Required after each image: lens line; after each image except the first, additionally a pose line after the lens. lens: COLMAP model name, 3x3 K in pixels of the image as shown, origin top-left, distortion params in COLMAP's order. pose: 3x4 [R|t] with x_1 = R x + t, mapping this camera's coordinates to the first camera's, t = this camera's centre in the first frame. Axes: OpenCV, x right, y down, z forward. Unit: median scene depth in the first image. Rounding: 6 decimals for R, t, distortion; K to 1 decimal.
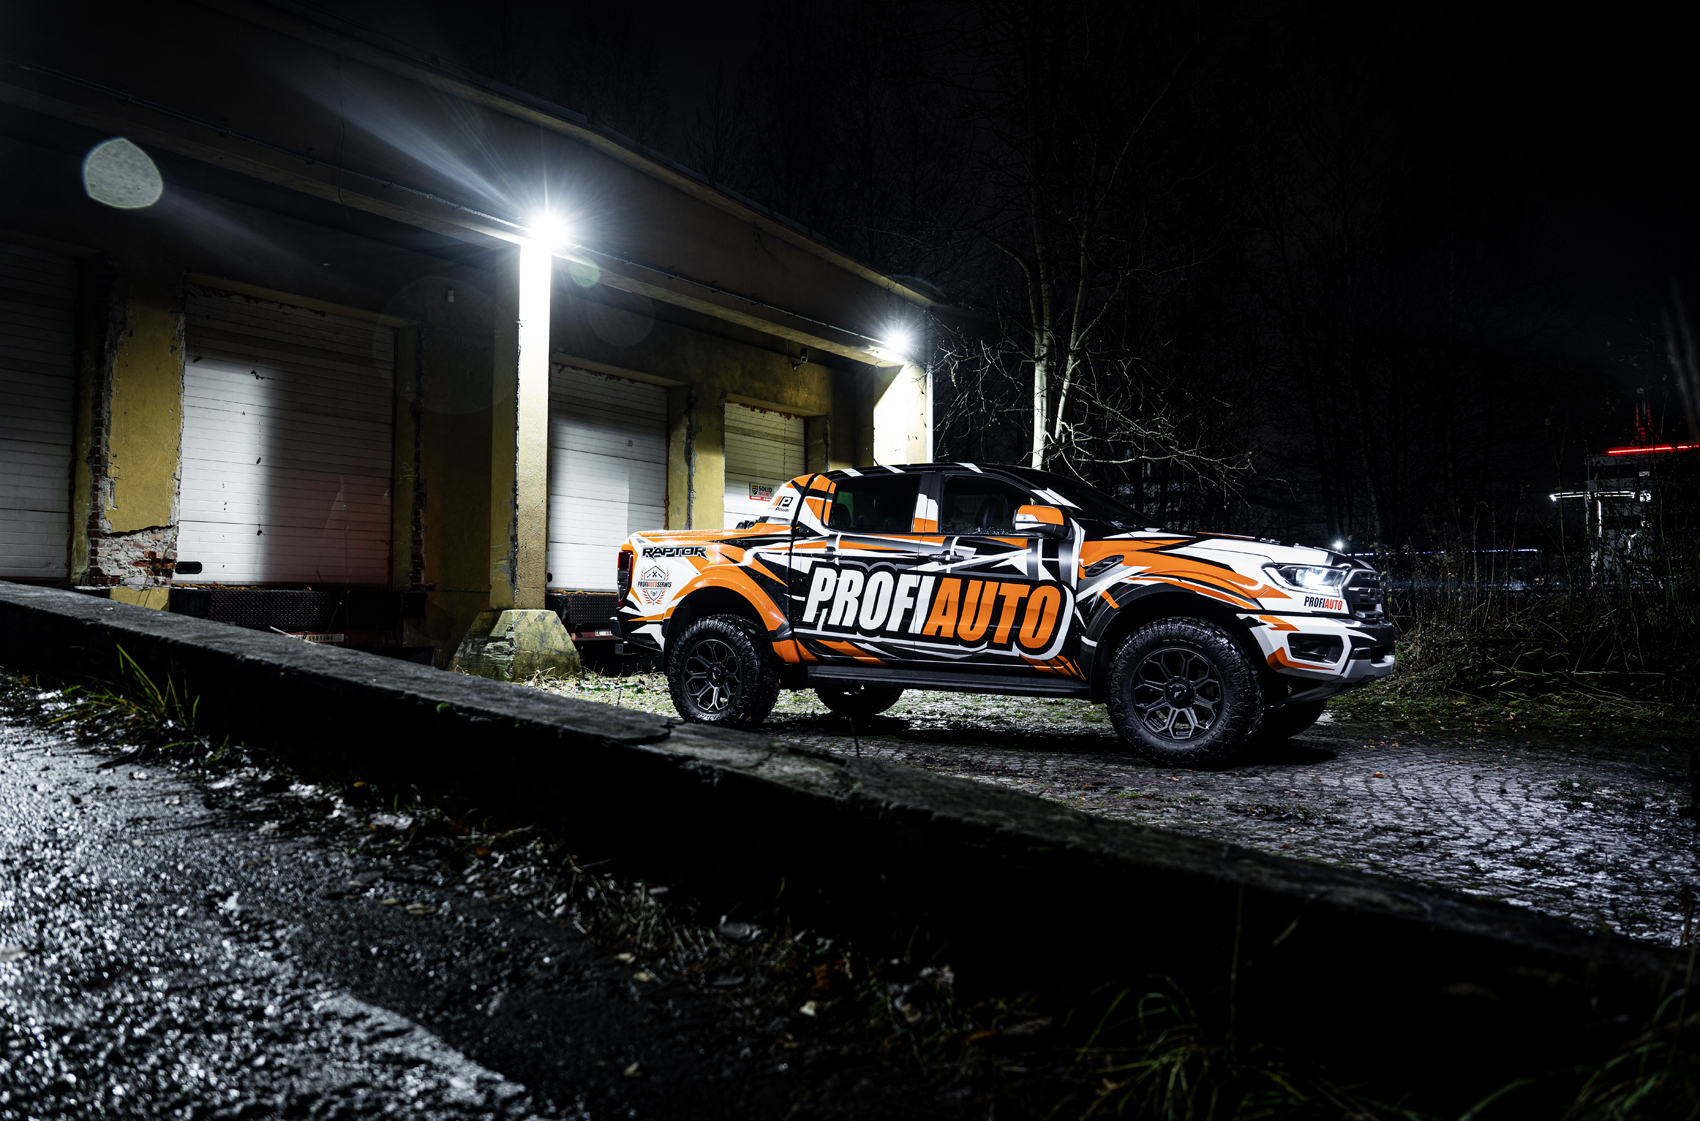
lens RADIAL K [[1183.8, 0, 829.9], [0, 1183.8, 556.2], [0, 0, 1]] dist [-0.001891, 0.003487]
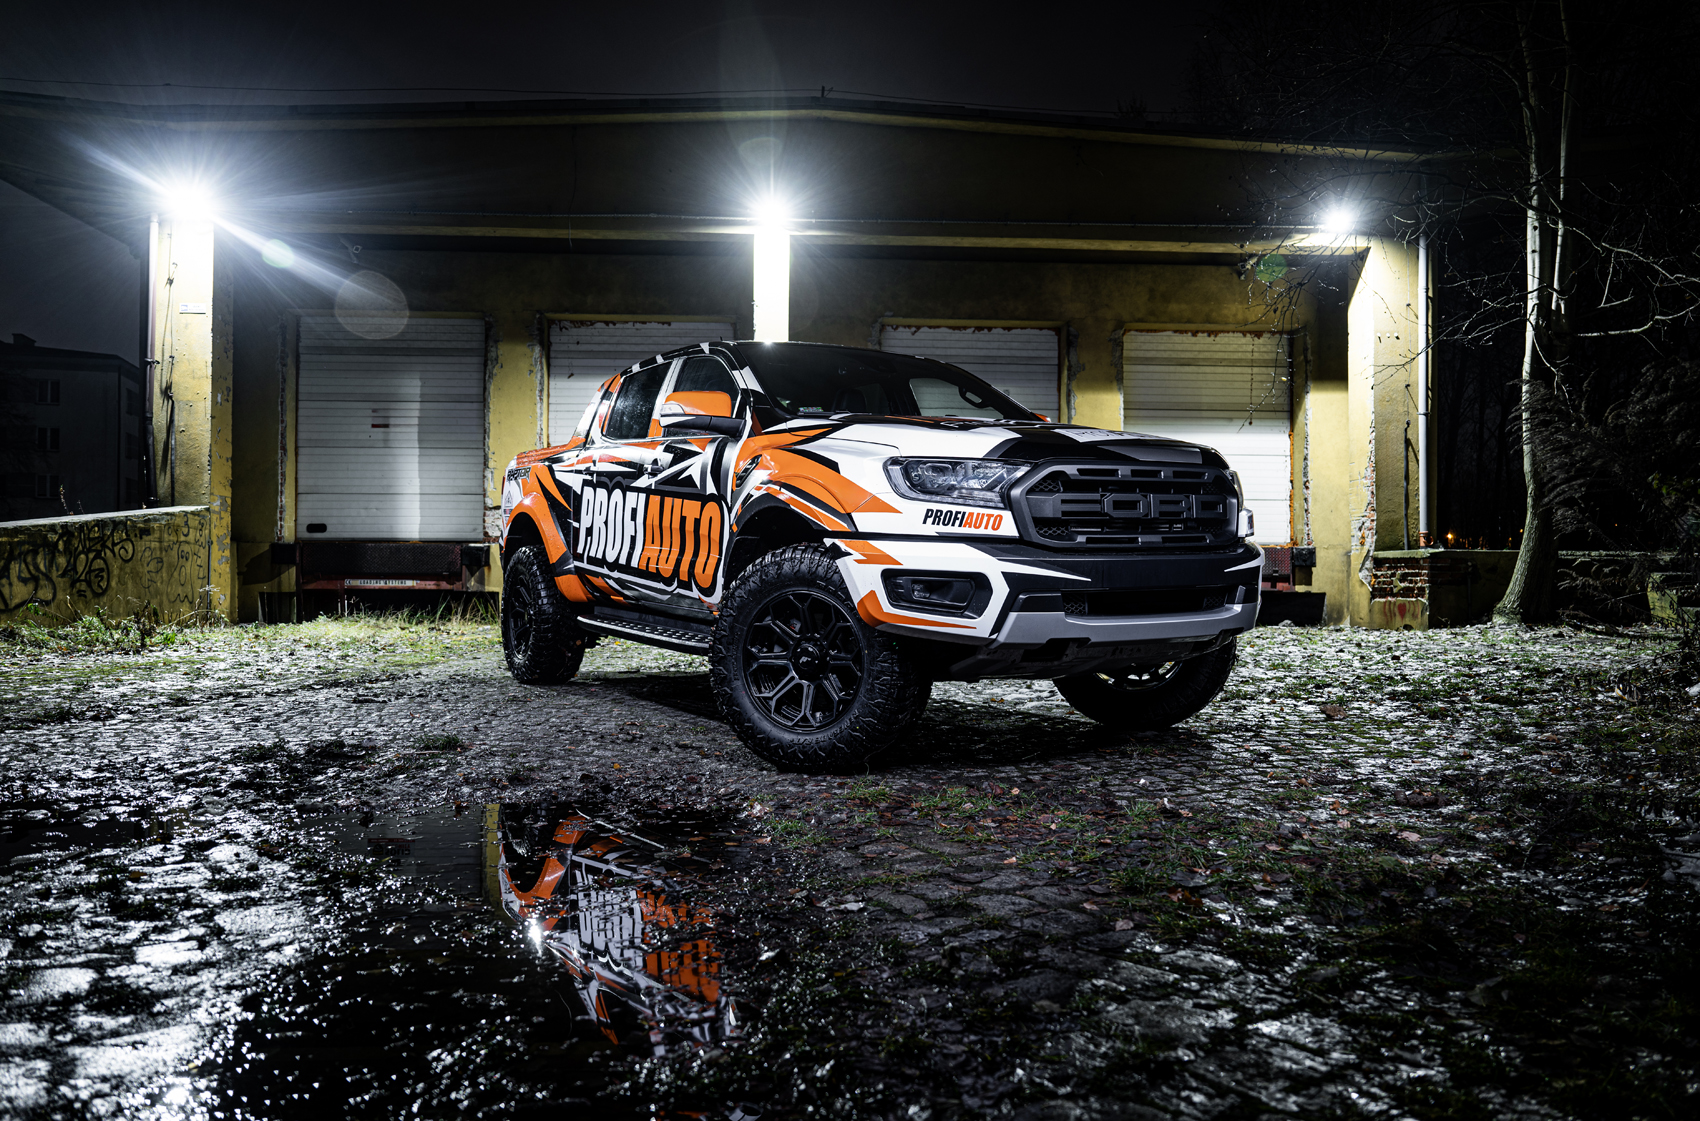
lens RADIAL K [[1183.8, 0, 829.9], [0, 1183.8, 556.2], [0, 0, 1]] dist [-0.001891, 0.003487]
pose [[0.638724, -0.011990, -0.769343, 0.766801], [0.033543, 0.999362, 0.012273, 0.036735], [0.768705, -0.033645, 0.638719, 0.392657]]
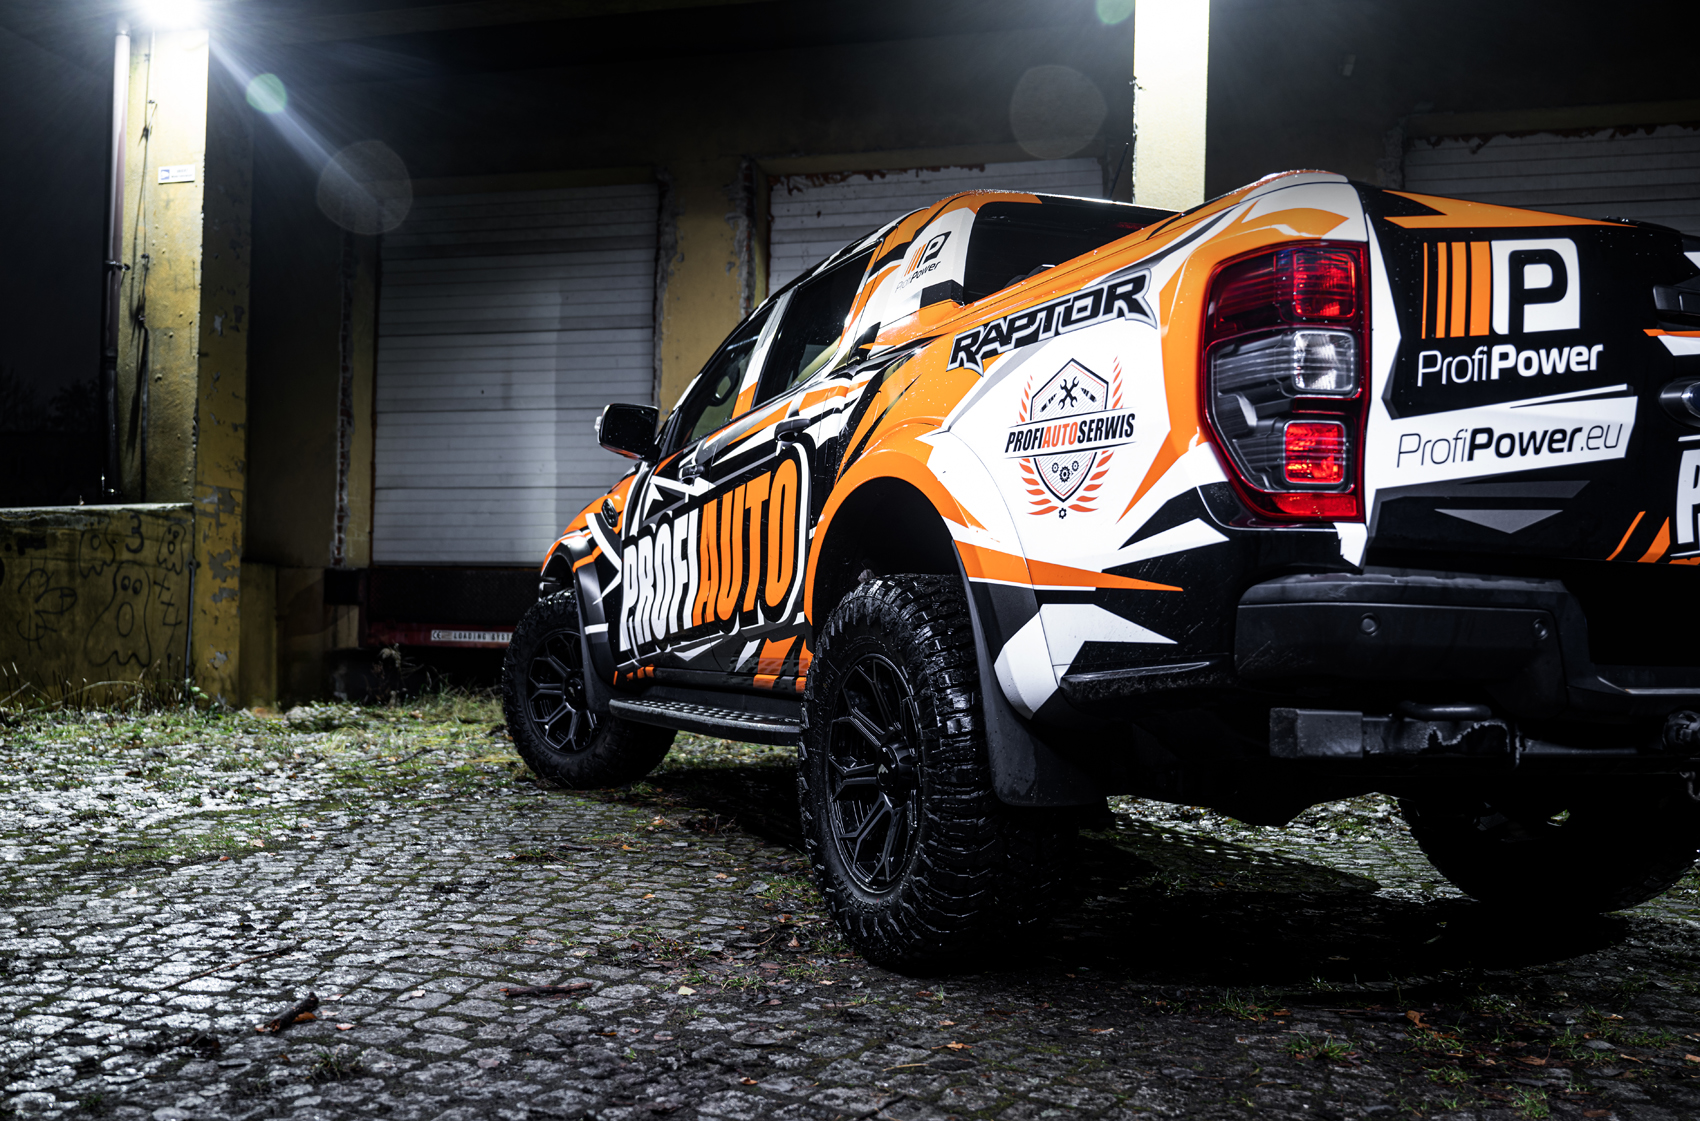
lens RADIAL K [[1485.5, 0, 793.6], [0, 1485.5, 595.3], [0, 0, 1]] dist [-0.000904, 0.006096]
pose [[0.364788, -0.010380, -0.931033, 0.381701], [0.023254, 0.999728, -0.002035, 0.045894], [0.930800, -0.020908, 0.364930, 0.708294]]
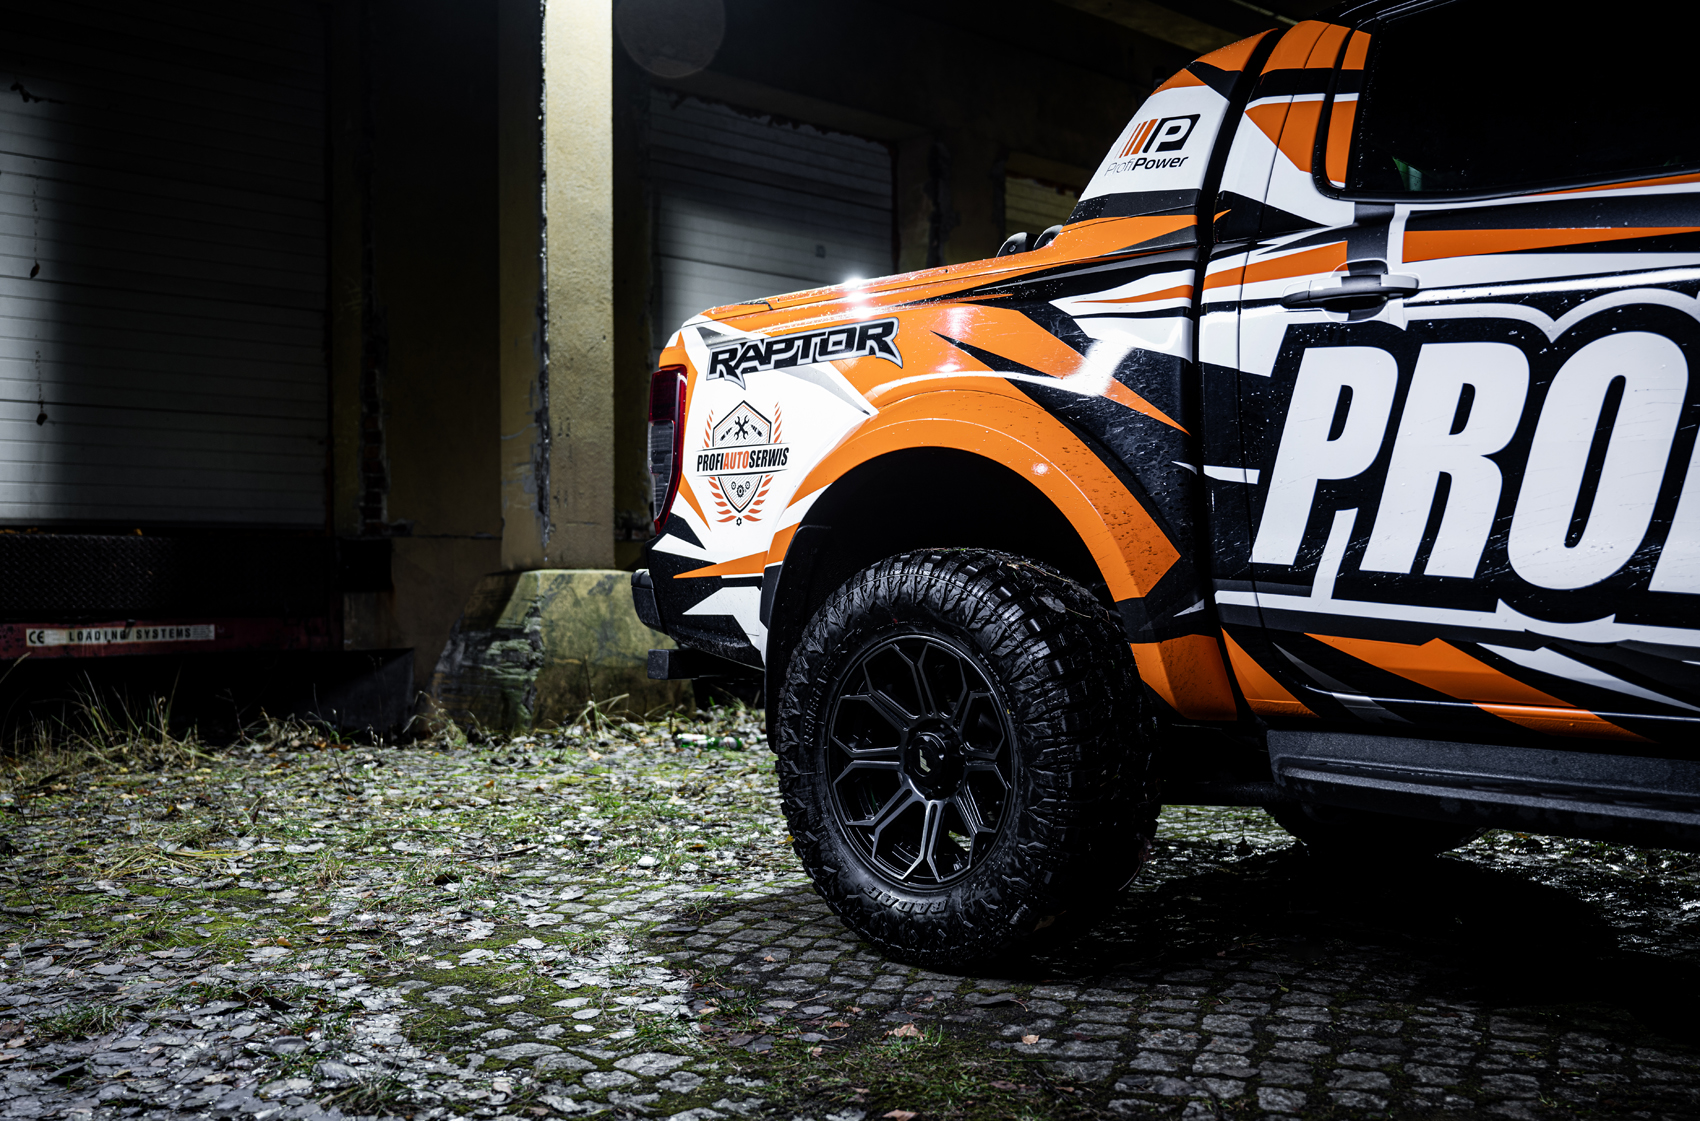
lens RADIAL K [[1634.6, 0, 818.6], [0, 1634.6, 581.7], [0, 0, 1]] dist [0.003780, 0.003414]
pose [[0.976282, -0.012159, -0.216161, -0.028067], [0.020914, 0.999049, 0.038262, 0.032276], [0.215491, -0.041875, 0.975608, 0.468910]]
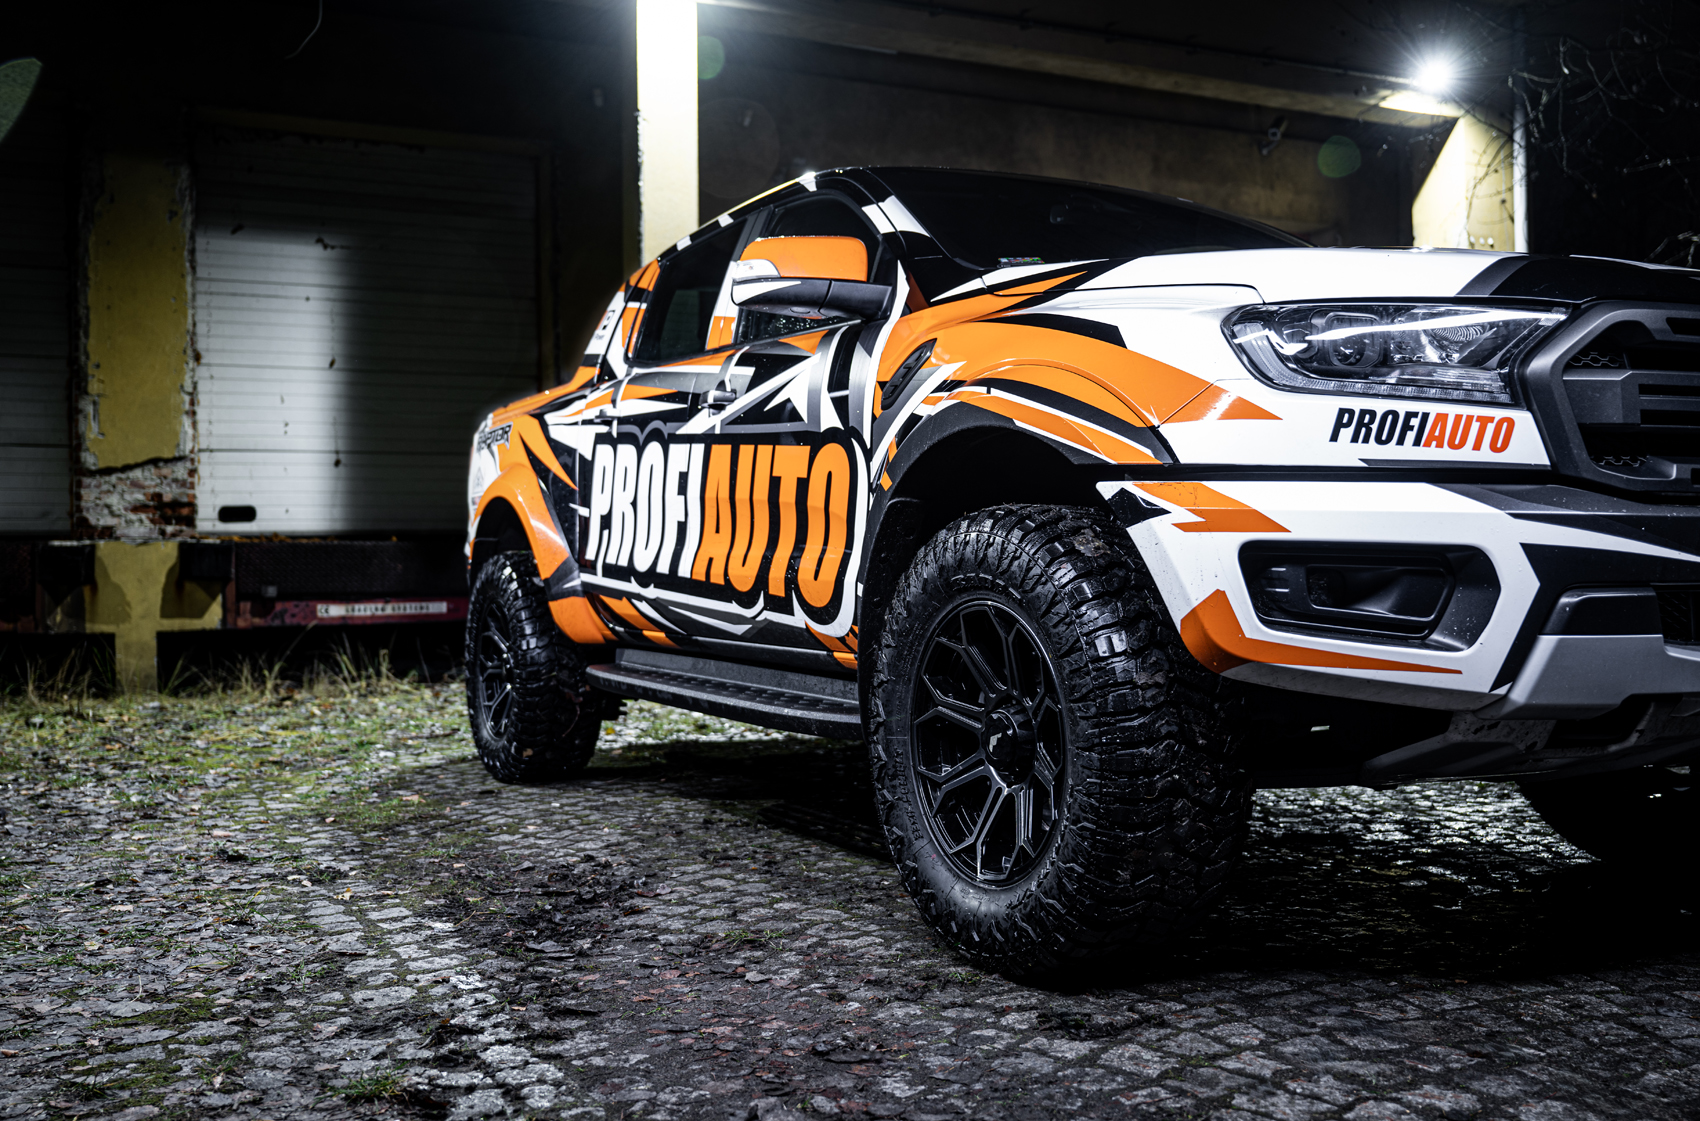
lens RADIAL K [[1552.3, 0, 850.0], [0, 1552.3, 560.5], [0, 0, 1]] dist [-0.000950, 0.008541]
pose [[0.876560, -0.023862, -0.480700, 0.280320], [0.040780, 0.998861, 0.024779, 0.032989], [0.479561, -0.041323, 0.876535, 0.366457]]
